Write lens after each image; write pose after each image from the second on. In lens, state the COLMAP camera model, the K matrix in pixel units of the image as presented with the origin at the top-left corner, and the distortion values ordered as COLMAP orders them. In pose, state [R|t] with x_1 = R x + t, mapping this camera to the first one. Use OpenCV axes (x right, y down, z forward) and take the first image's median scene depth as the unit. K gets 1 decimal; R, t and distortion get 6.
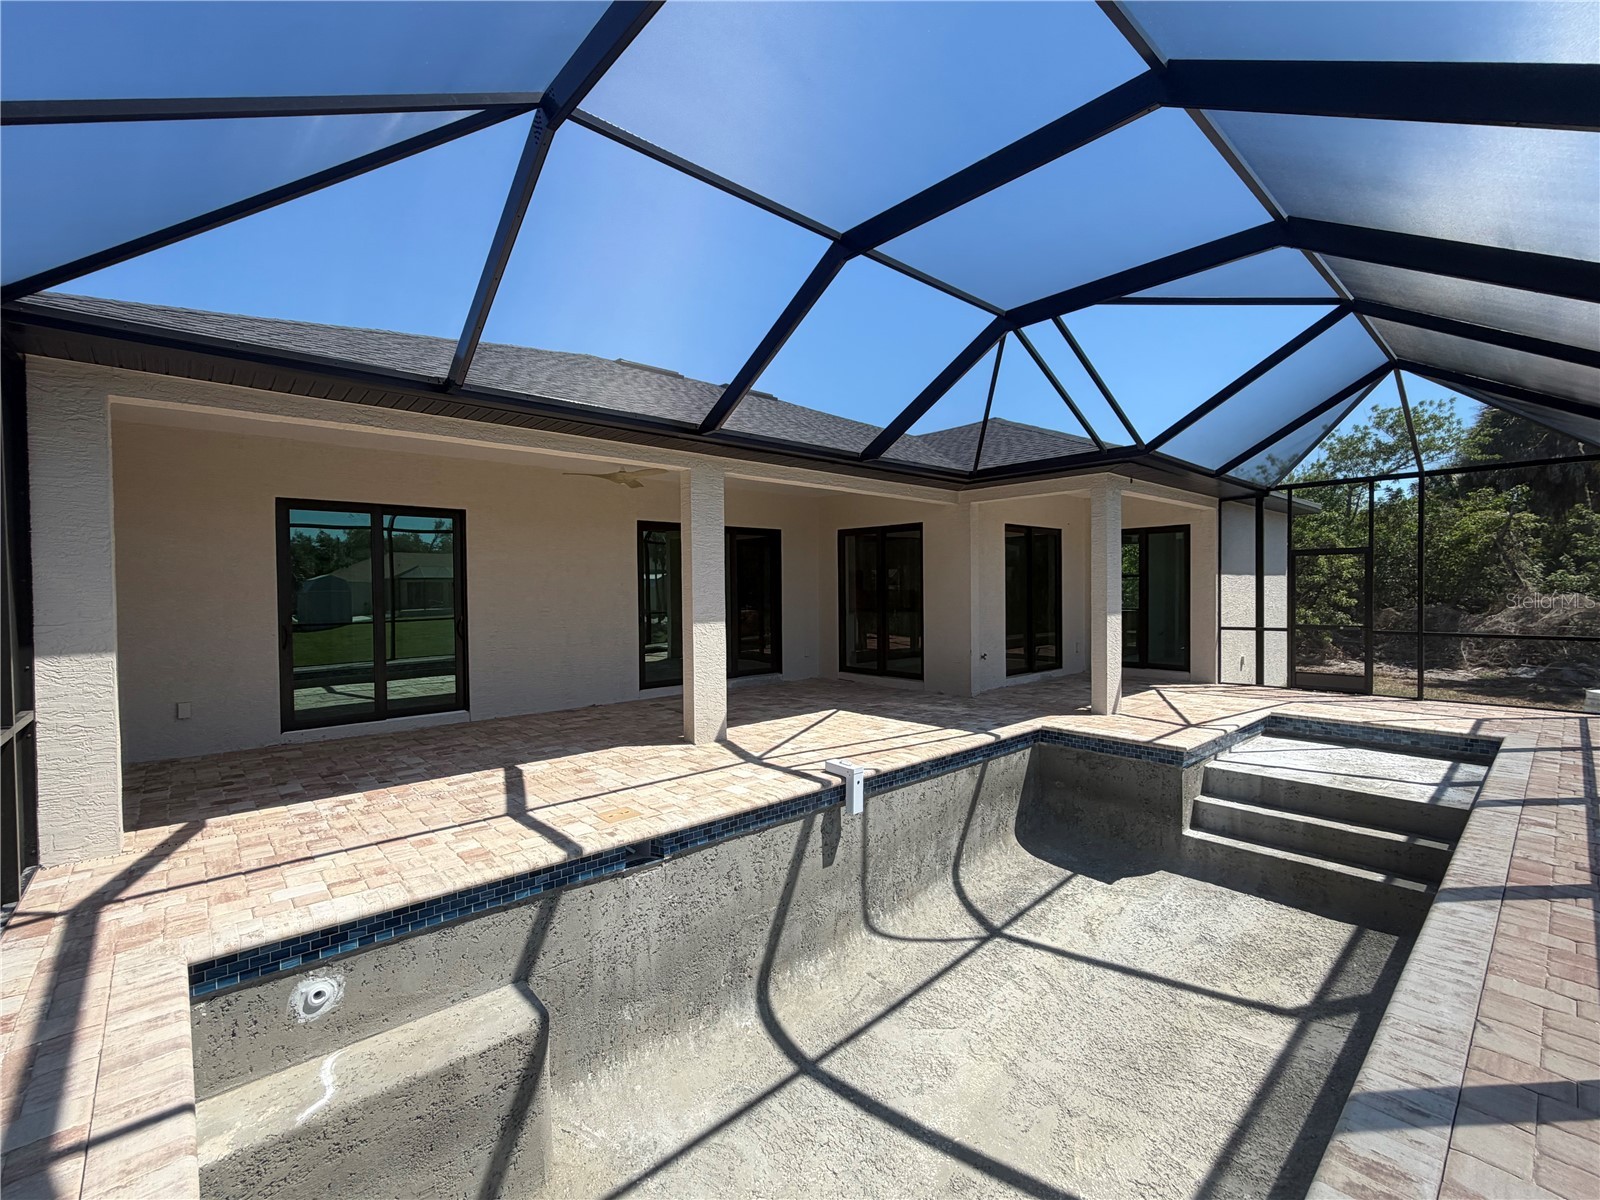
lens RADIAL K [[703.2, 0, 800.0], [0, 703.2, 600.0], [0, 0, 1]] dist [-0.013810, -0.000028]
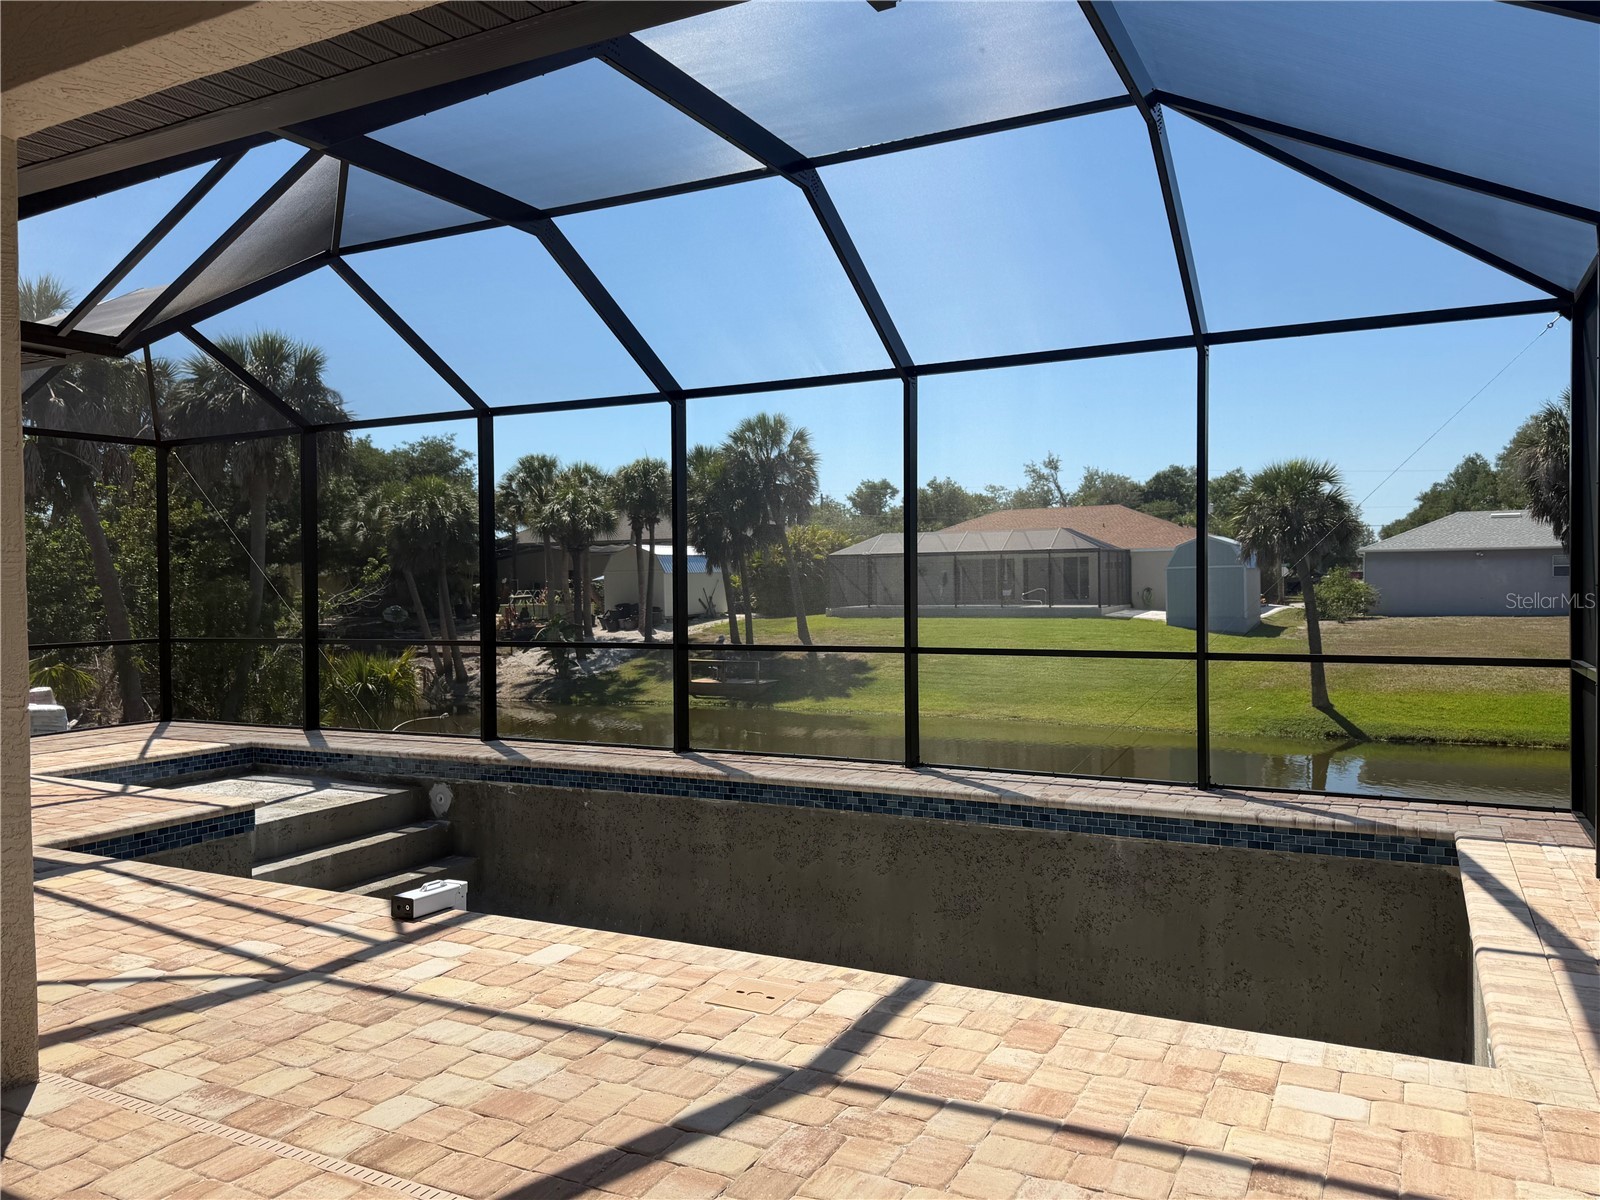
lens RADIAL K [[1162.1, 0, 800.0], [0, 1162.1, 600.0], [0, 0, 1]] dist [0.141160, -0.187180]
pose [[-0.354735, -0.004825, 0.934955, -0.888087], [0.032428, 0.999322, 0.017461, 0.003621], [-0.934404, 0.036513, -0.354338, 1.045681]]
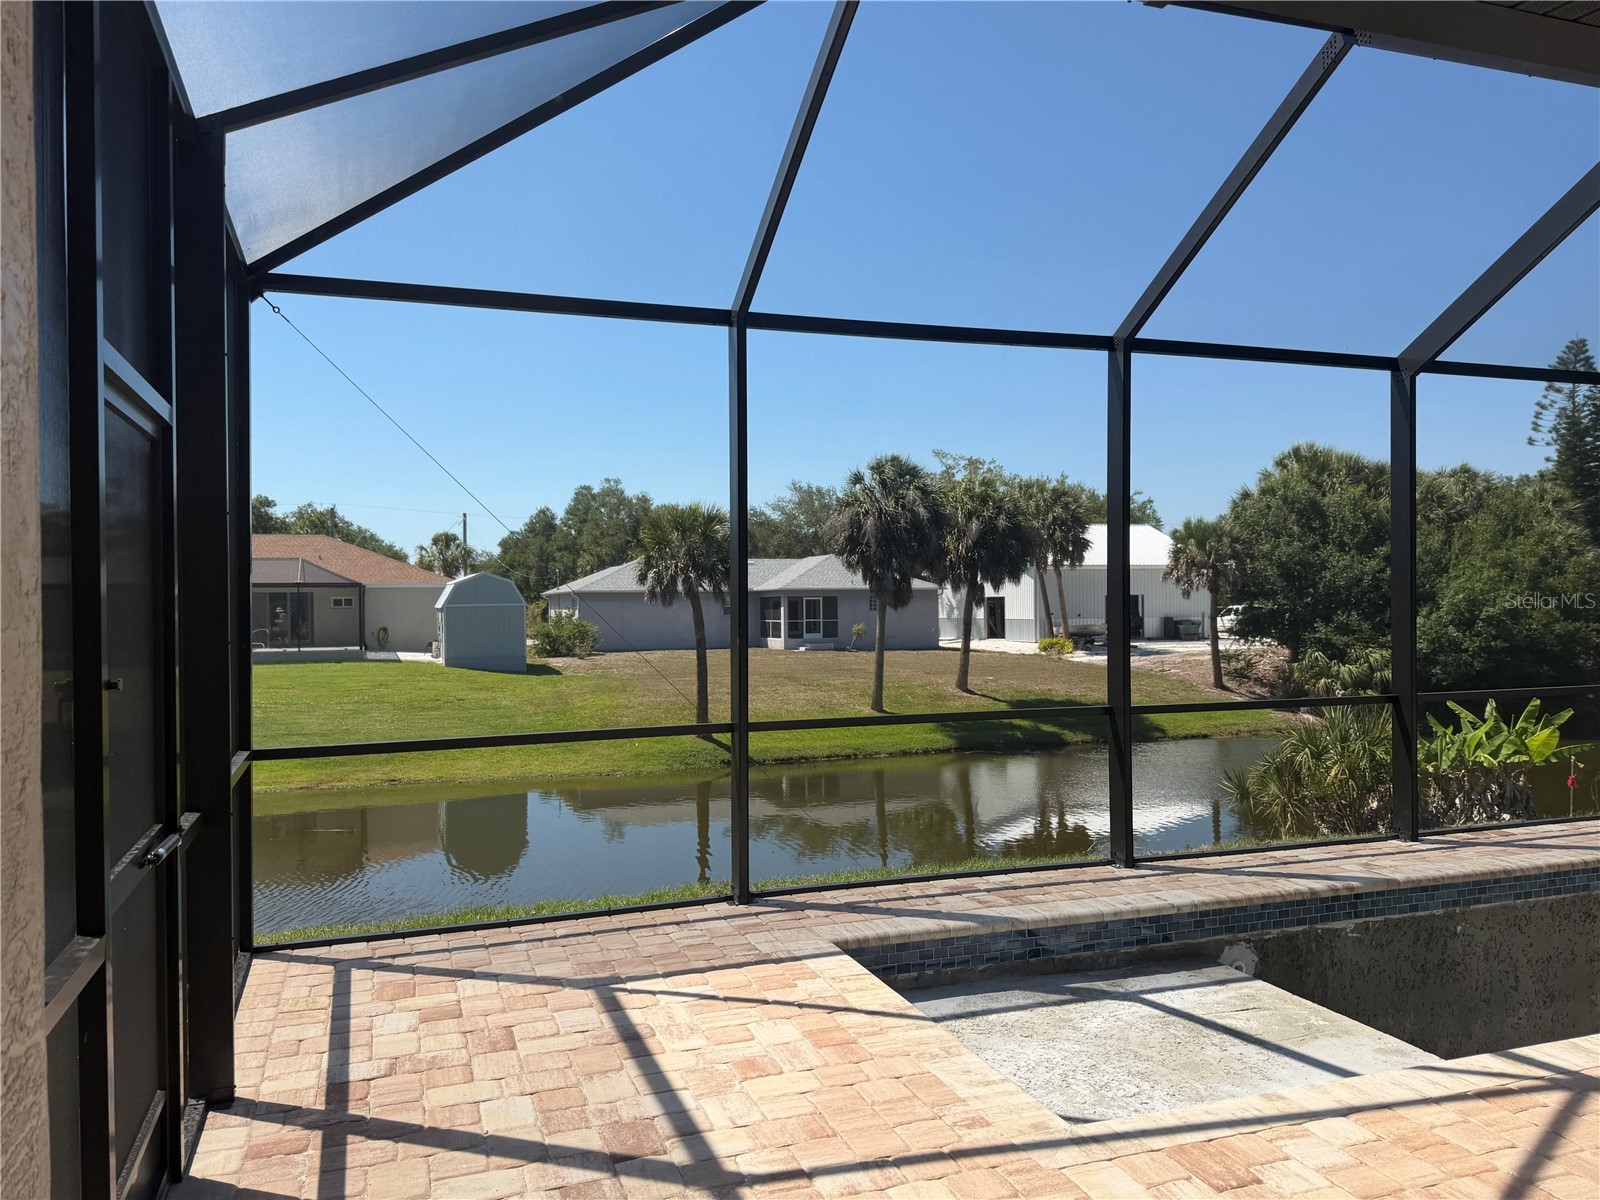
lens RADIAL K [[1178.4, 0, 798.2], [0, 1178.4, 617.0], [0, 0, 1]] dist [0.035977, -0.001374]
pose [[-0.927247, 0.014843, 0.374157, 1.070191], [0.025405, 0.999405, 0.023313, -0.046234], [-0.373588, 0.031122, -0.927072, 2.168387]]
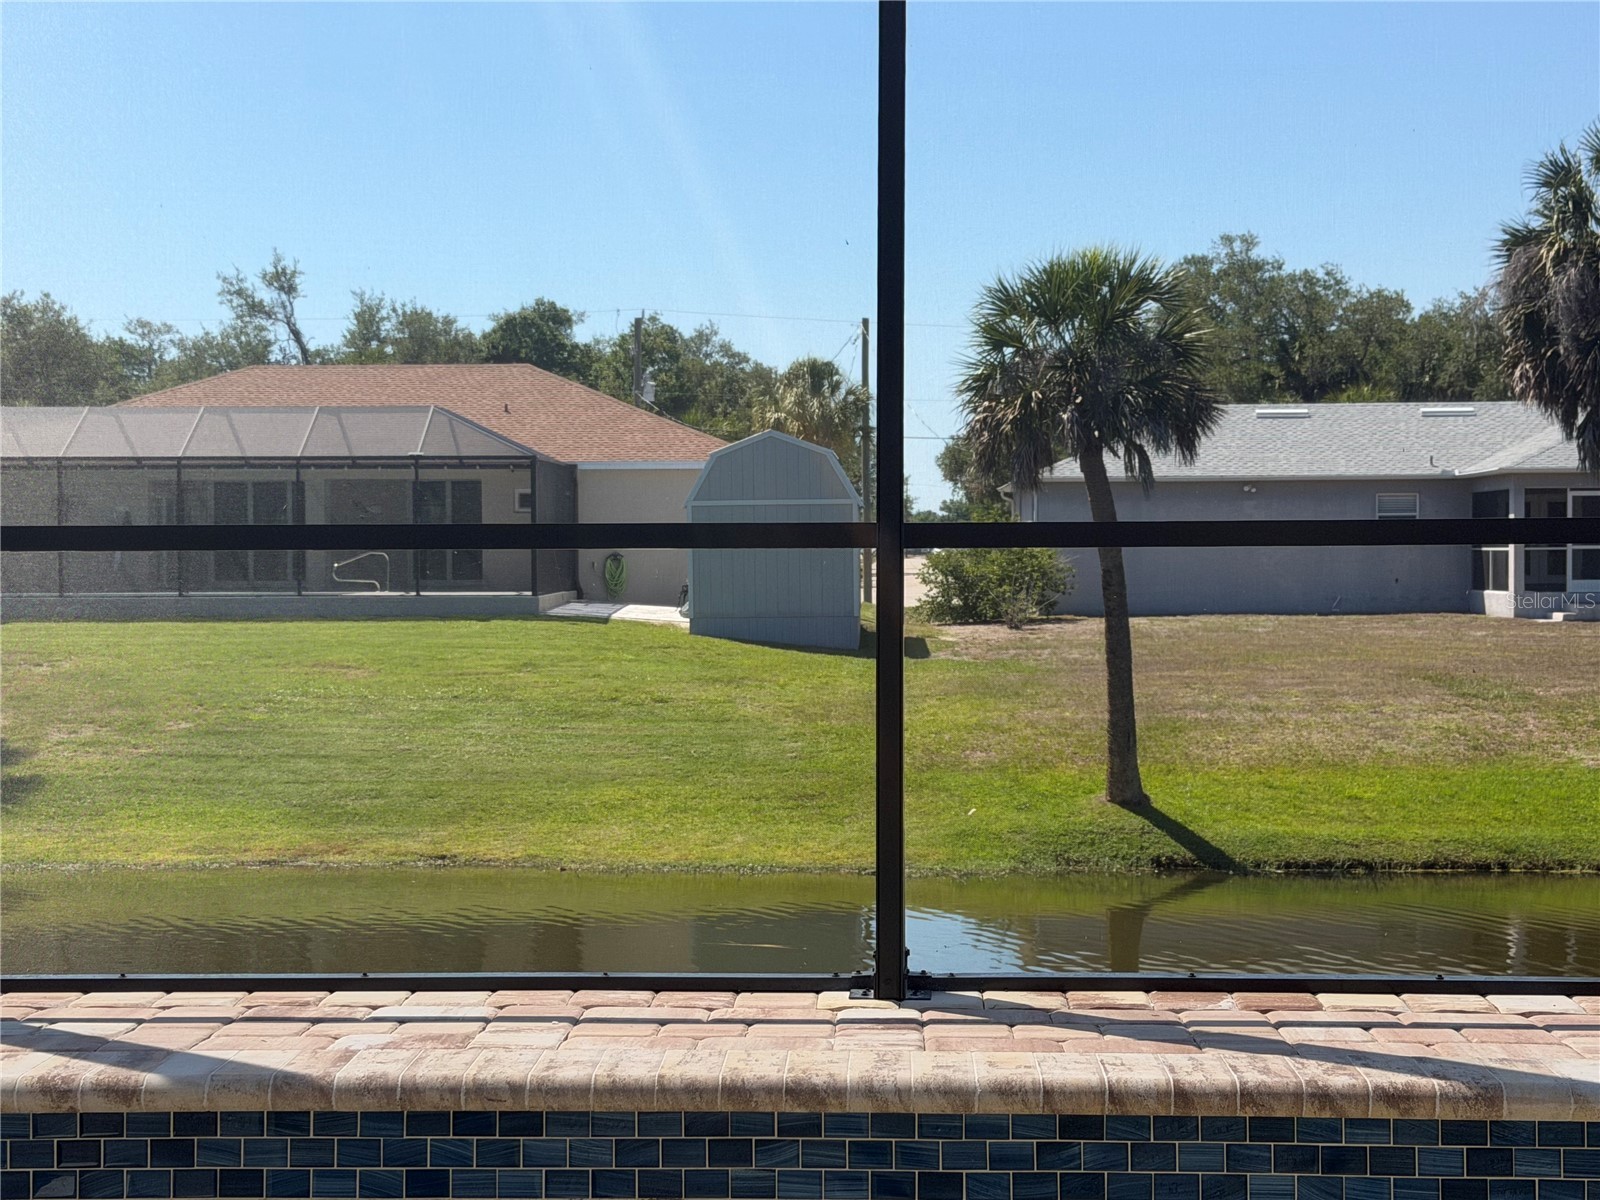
lens RADIAL K [[2599.3, 0, 756.8], [0, 2599.3, 599.2], [0, 0, 1]] dist [0.221429, -0.744641]
pose [[-0.711925, -0.003383, 0.702248, 0.295199], [0.021514, 0.999414, 0.026625, 0.103382], [-0.701926, 0.034063, -0.711435, 1.280358]]
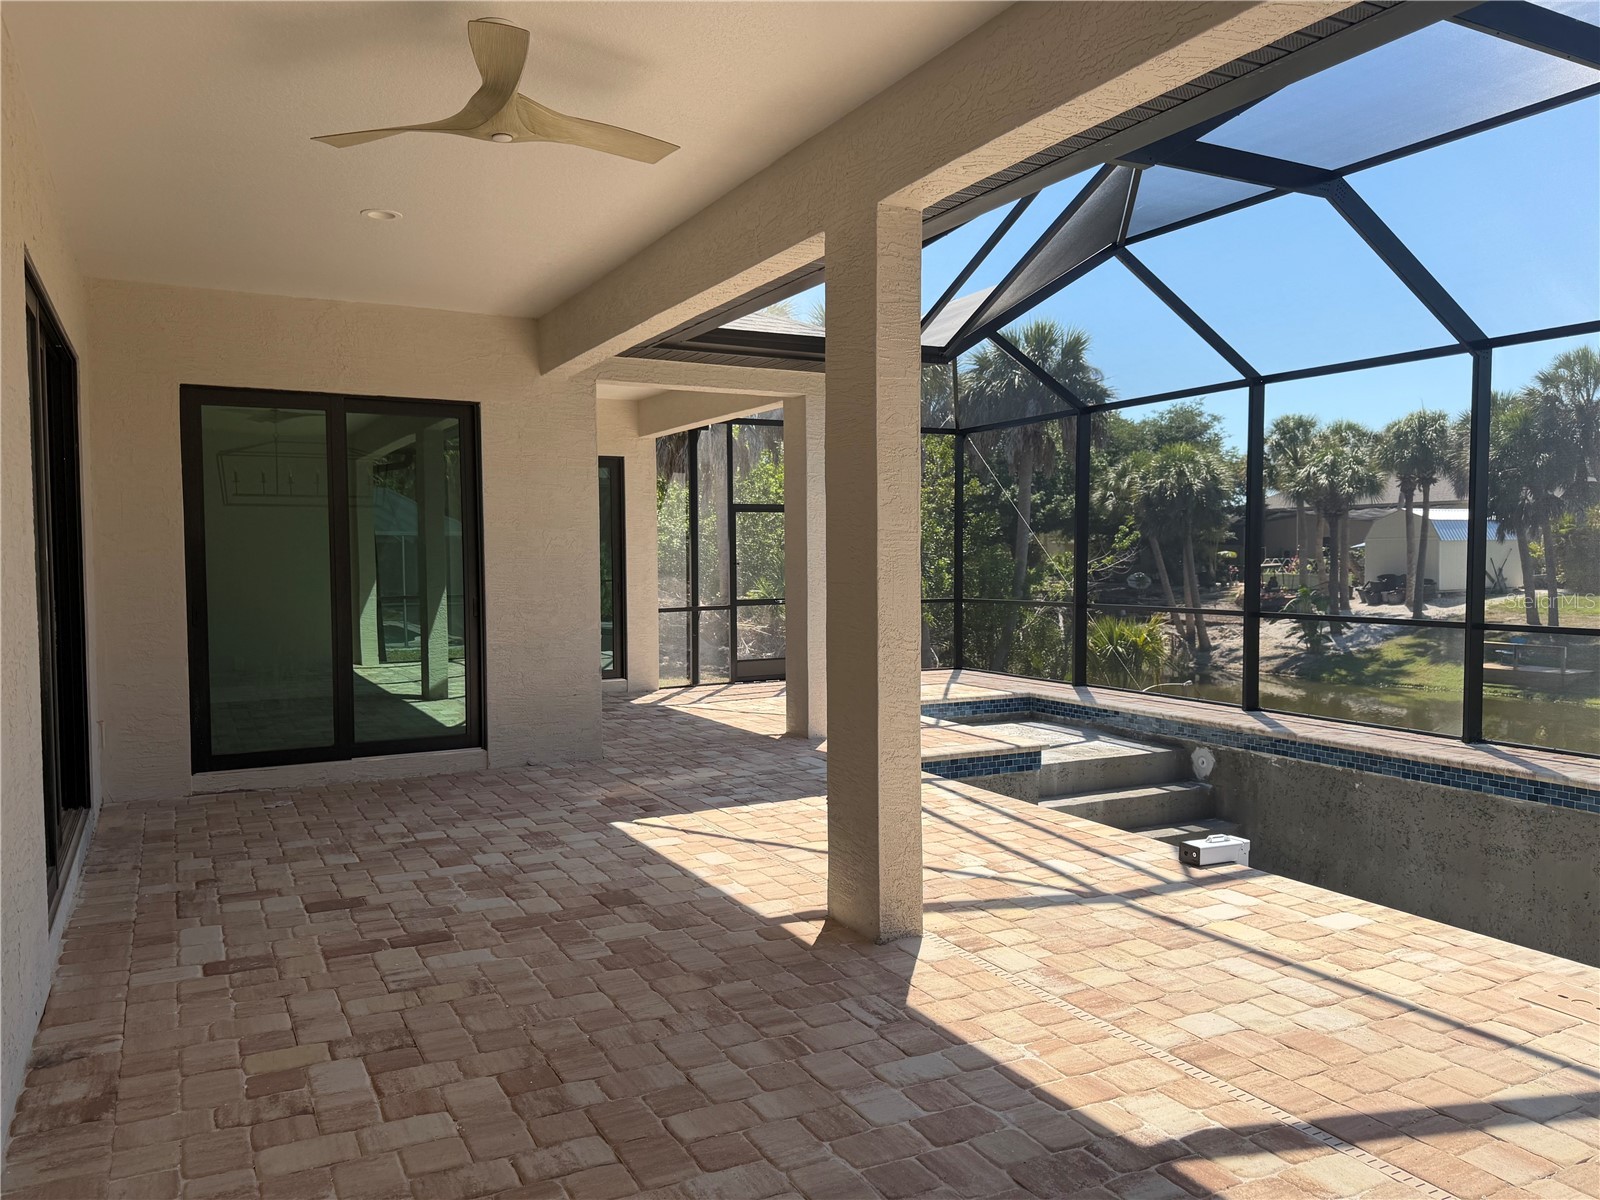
lens RADIAL K [[1163.2, 0, 800.0], [0, 1163.2, 600.0], [0, 0, 1]] dist [0.073257, -0.135853]
pose [[0.249110, -0.032632, 0.967925, -0.949761], [0.021590, 0.999371, 0.028136, -0.000507], [-0.968234, 0.013889, 0.249658, 1.083594]]
